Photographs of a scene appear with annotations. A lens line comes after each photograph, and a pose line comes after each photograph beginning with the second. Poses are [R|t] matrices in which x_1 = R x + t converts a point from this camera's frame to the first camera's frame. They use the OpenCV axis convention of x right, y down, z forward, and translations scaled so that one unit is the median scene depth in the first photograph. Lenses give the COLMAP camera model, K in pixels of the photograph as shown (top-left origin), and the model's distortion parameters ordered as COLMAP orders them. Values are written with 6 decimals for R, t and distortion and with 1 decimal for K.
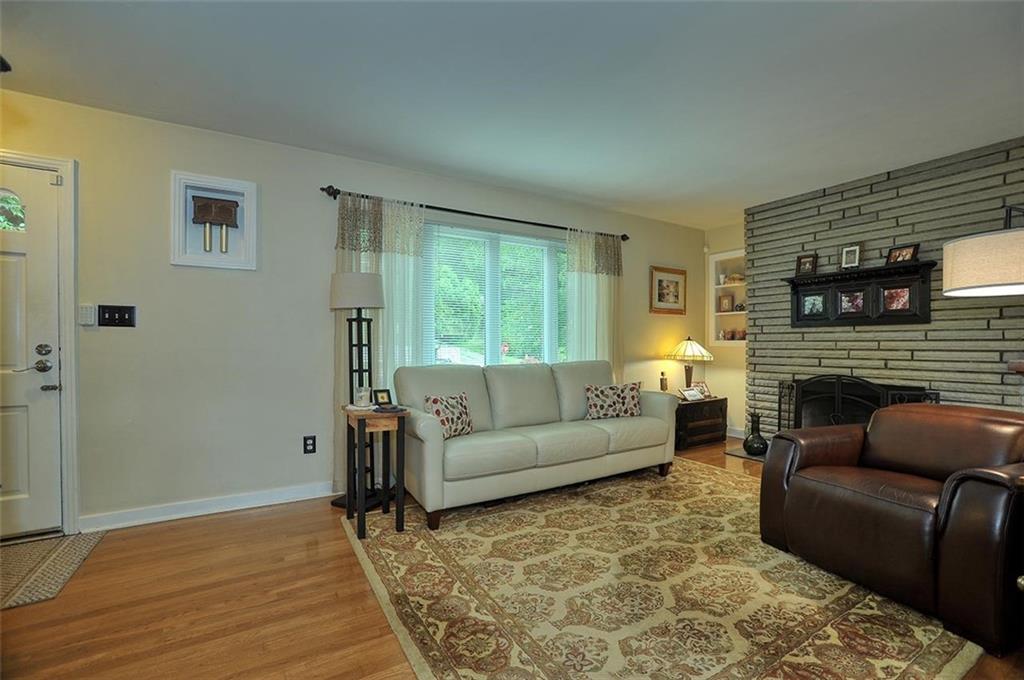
lens RADIAL K [[450.3, 0, 504.9], [0, 450.3, 347.7], [0, 0, 1]] dist [-0.062180, 0.021884]
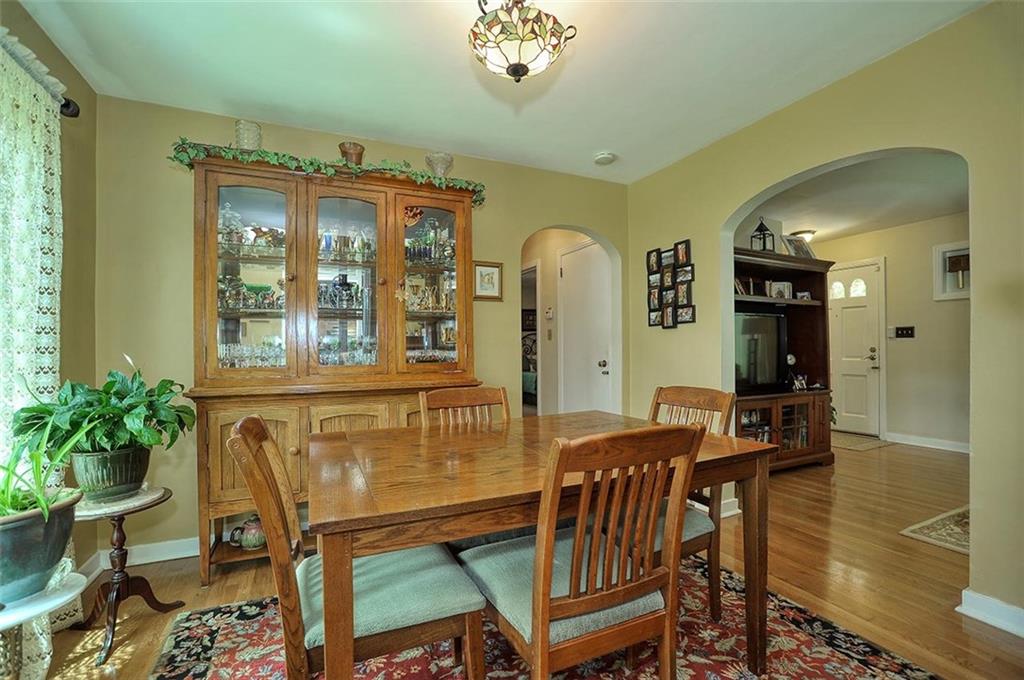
lens RADIAL K [[440.2, 0, 518.0], [0, 440.2, 356.5], [0, 0, 1]] dist [-0.059390, 0.019607]
pose [[-0.091377, 0.014601, -0.995709, 0.878922], [0.002168, 0.999893, 0.014463, 0.002319], [0.995814, -0.000837, -0.091399, -0.410621]]
